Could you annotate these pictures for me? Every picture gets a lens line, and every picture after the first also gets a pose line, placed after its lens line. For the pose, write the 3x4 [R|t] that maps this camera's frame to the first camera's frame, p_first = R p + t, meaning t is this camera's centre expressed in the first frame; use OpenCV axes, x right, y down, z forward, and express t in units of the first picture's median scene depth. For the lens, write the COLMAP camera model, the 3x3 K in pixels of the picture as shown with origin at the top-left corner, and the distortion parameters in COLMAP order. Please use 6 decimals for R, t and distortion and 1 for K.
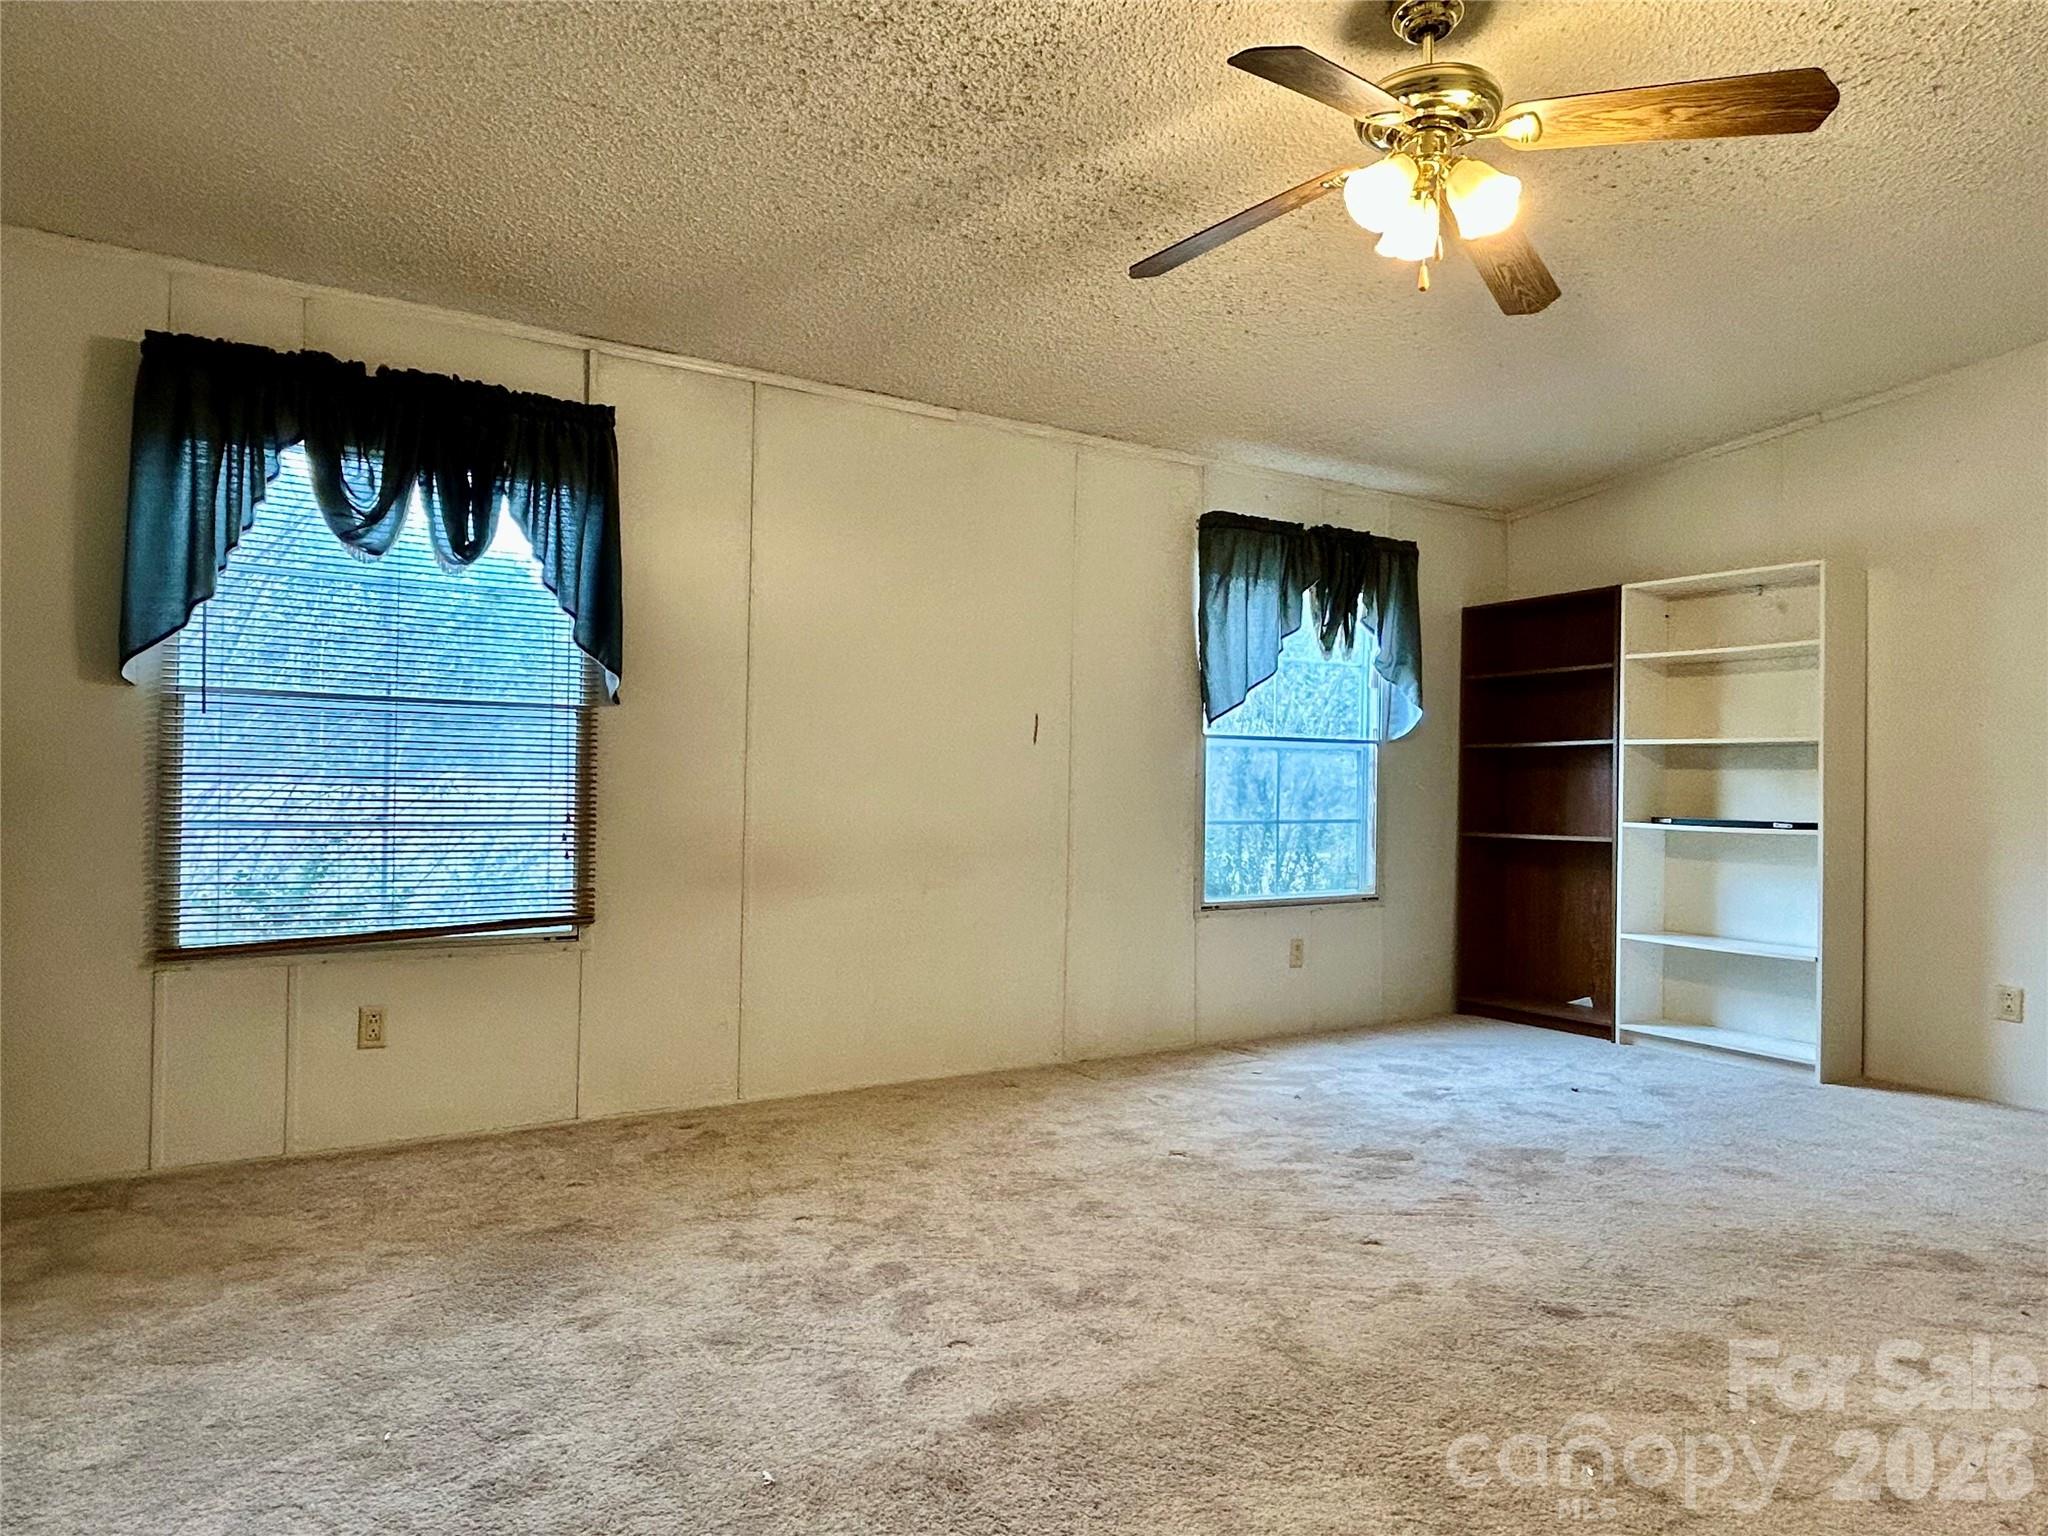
lens RADIAL K [[1246.6, 0, 1023.3], [0, 1246.6, 766.1], [0, 0, 1]] dist [-0.002842, 0.001644]
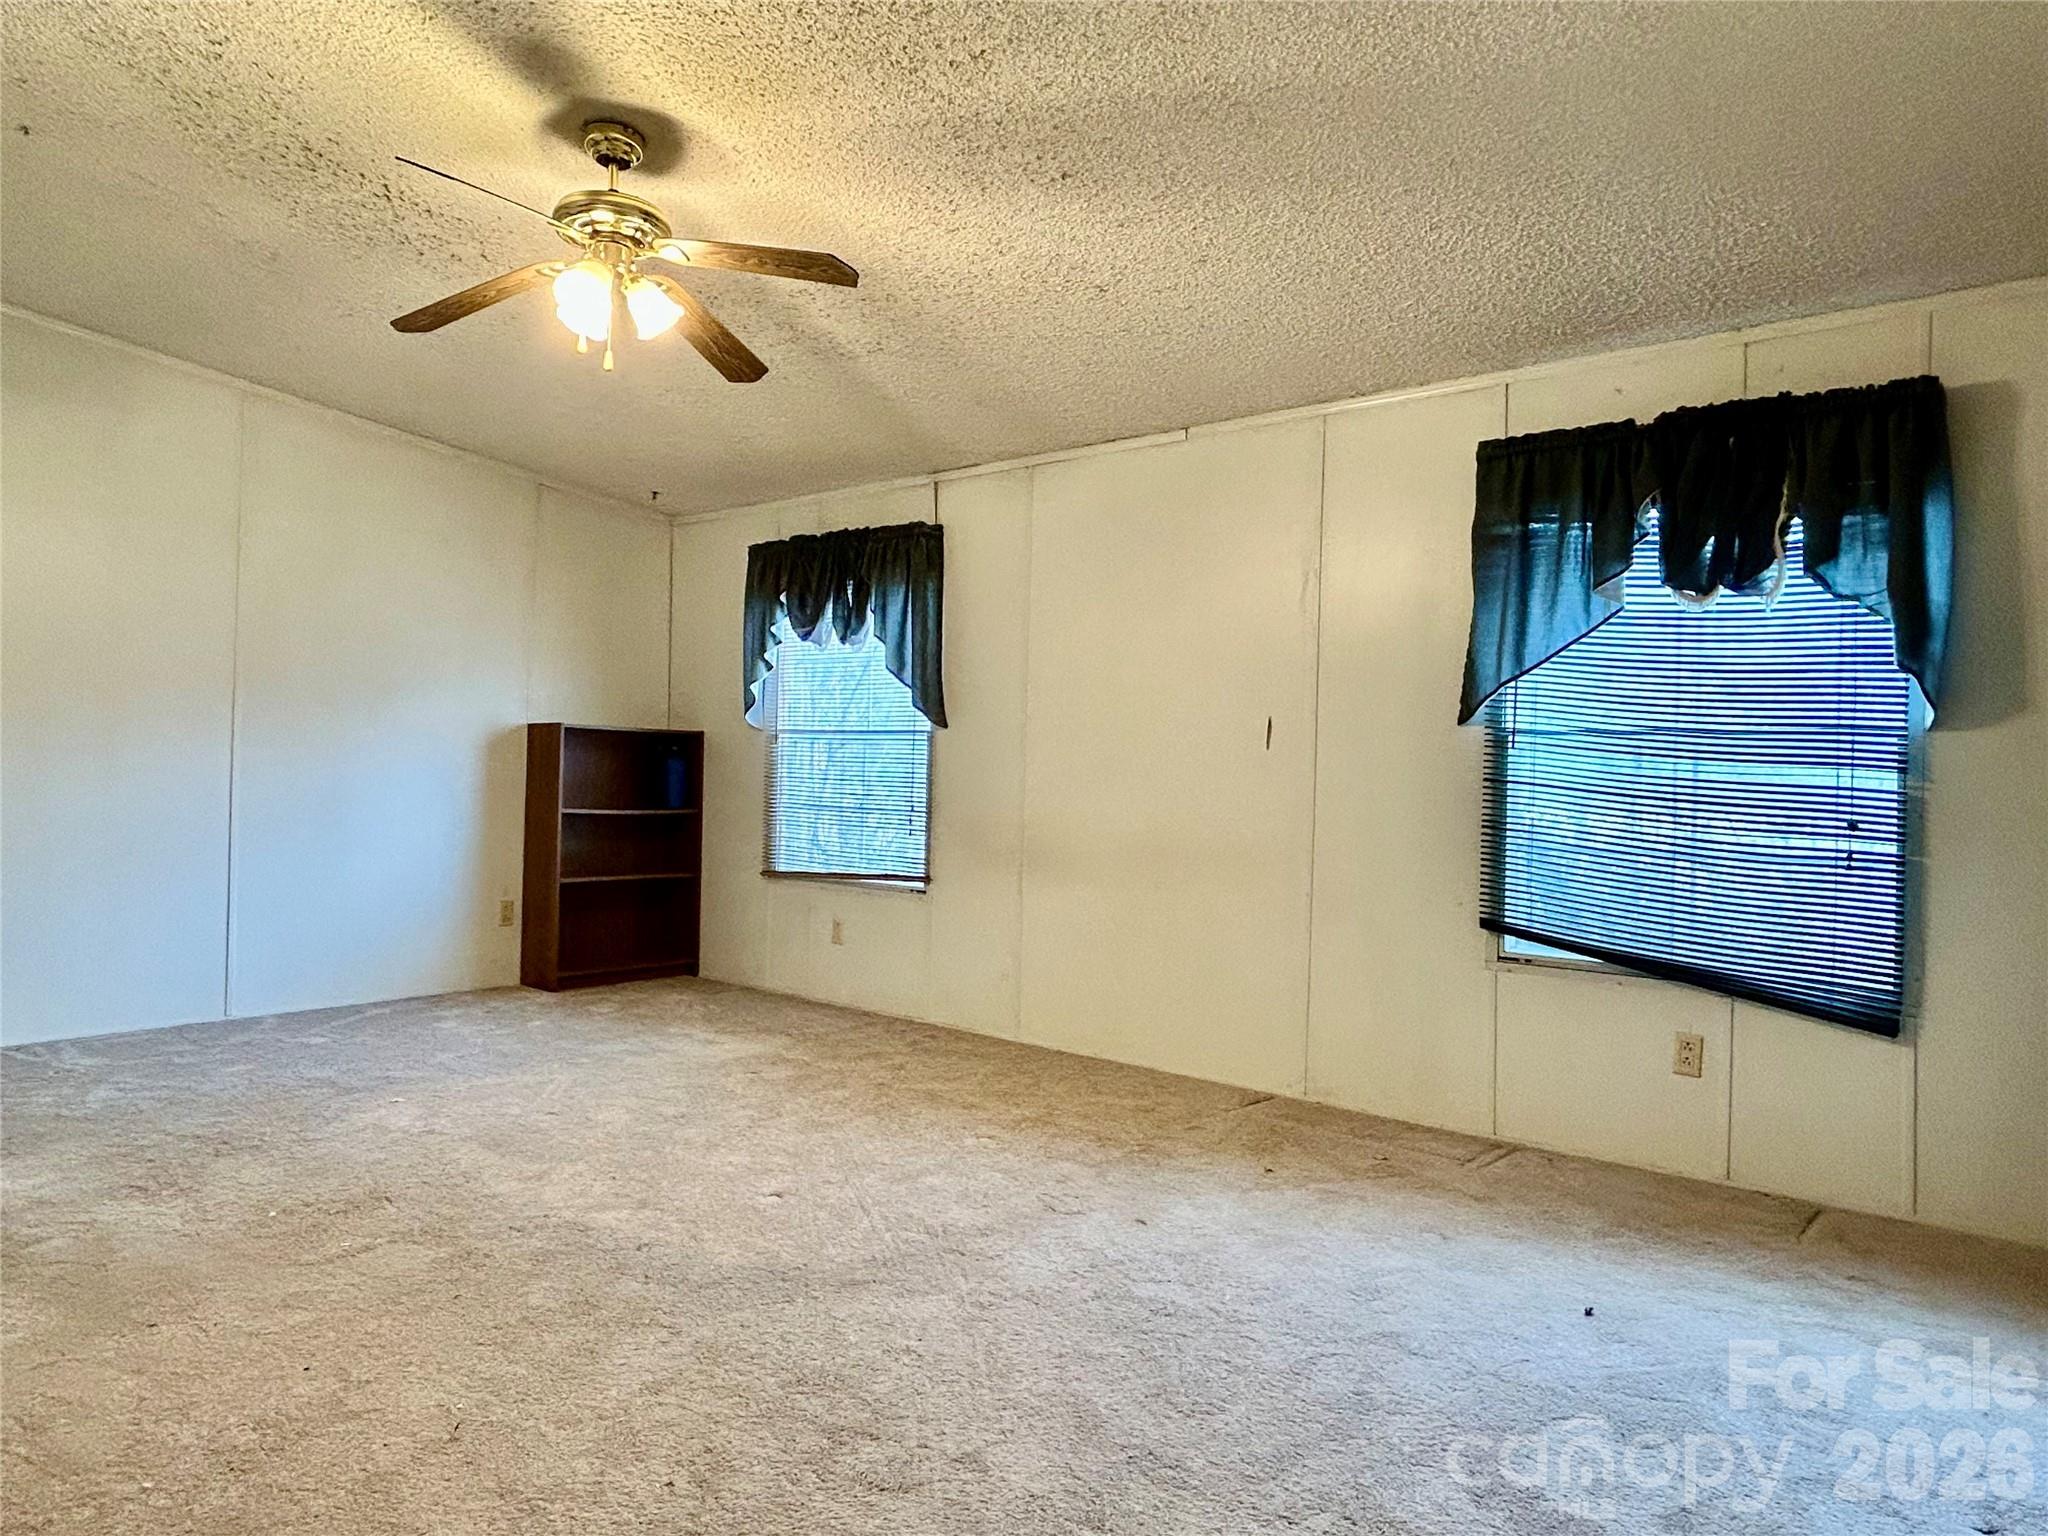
lens RADIAL K [[1246.6, 0, 1023.0], [0, 1246.6, 771.7], [0, 0, 1]] dist [-0.002842, 0.001644]
pose [[0.330534, -0.014356, -0.943685, 1.032399], [-0.015089, 0.999676, -0.020493, 0.026449], [0.943673, 0.021012, 0.330210, 0.629054]]
